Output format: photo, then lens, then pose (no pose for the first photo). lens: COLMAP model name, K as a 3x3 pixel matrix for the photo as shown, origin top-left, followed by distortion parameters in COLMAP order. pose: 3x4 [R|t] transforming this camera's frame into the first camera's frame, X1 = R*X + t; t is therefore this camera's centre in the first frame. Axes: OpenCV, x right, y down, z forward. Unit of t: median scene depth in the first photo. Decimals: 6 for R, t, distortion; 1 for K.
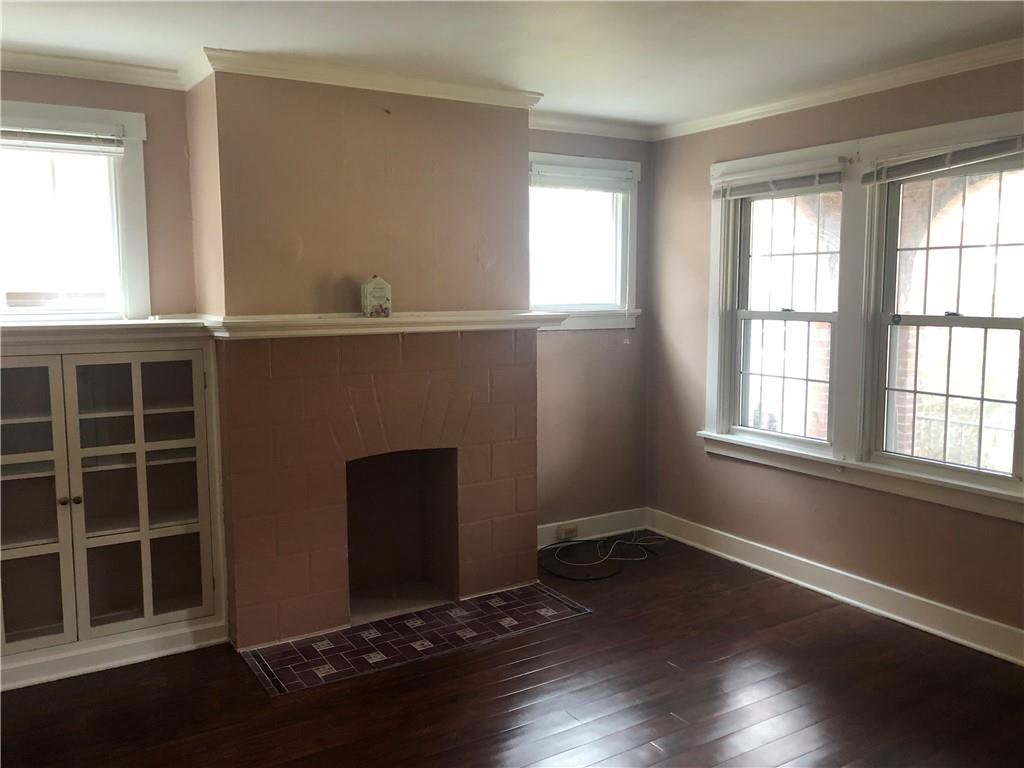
lens RADIAL K [[840.1, 0, 506.1], [0, 840.1, 378.5], [0, 0, 1]] dist [0.014009, -0.002413]
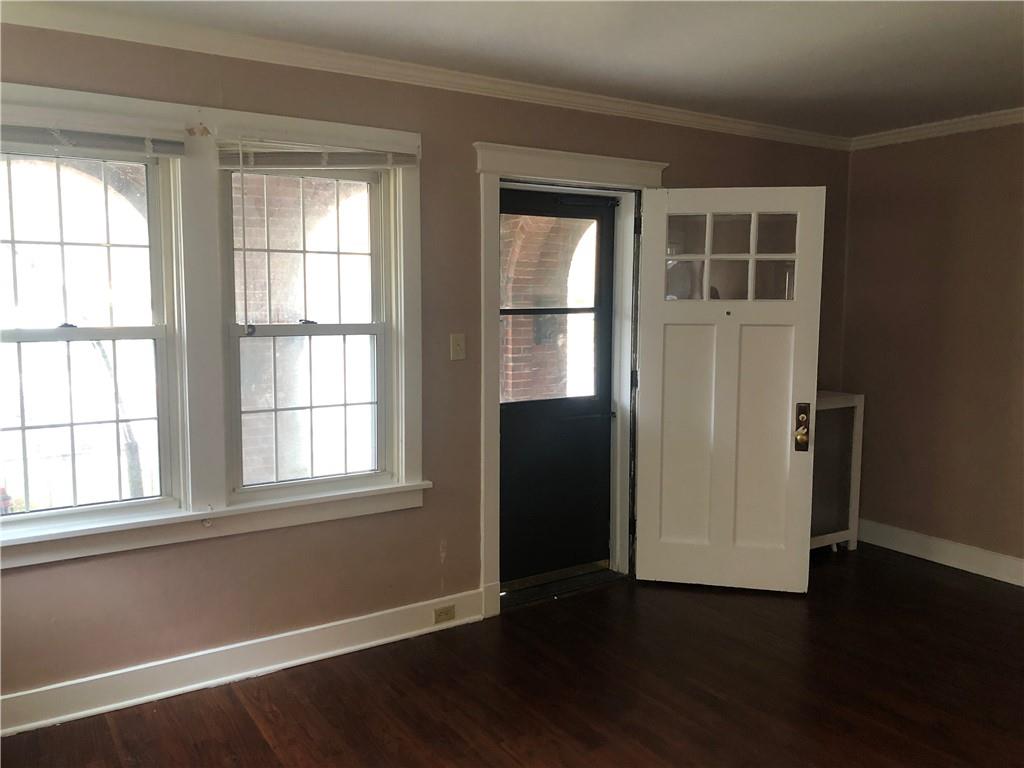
lens RADIAL K [[901.9, 0, 512.0], [0, 901.9, 384.0], [0, 0, 1]] dist [0.035588, 0.004690]
pose [[-0.053505, -0.097087, 0.993837, -0.483018], [0.104194, 0.989287, 0.102252, -0.083884], [-0.993117, 0.109023, -0.042816, 0.789780]]
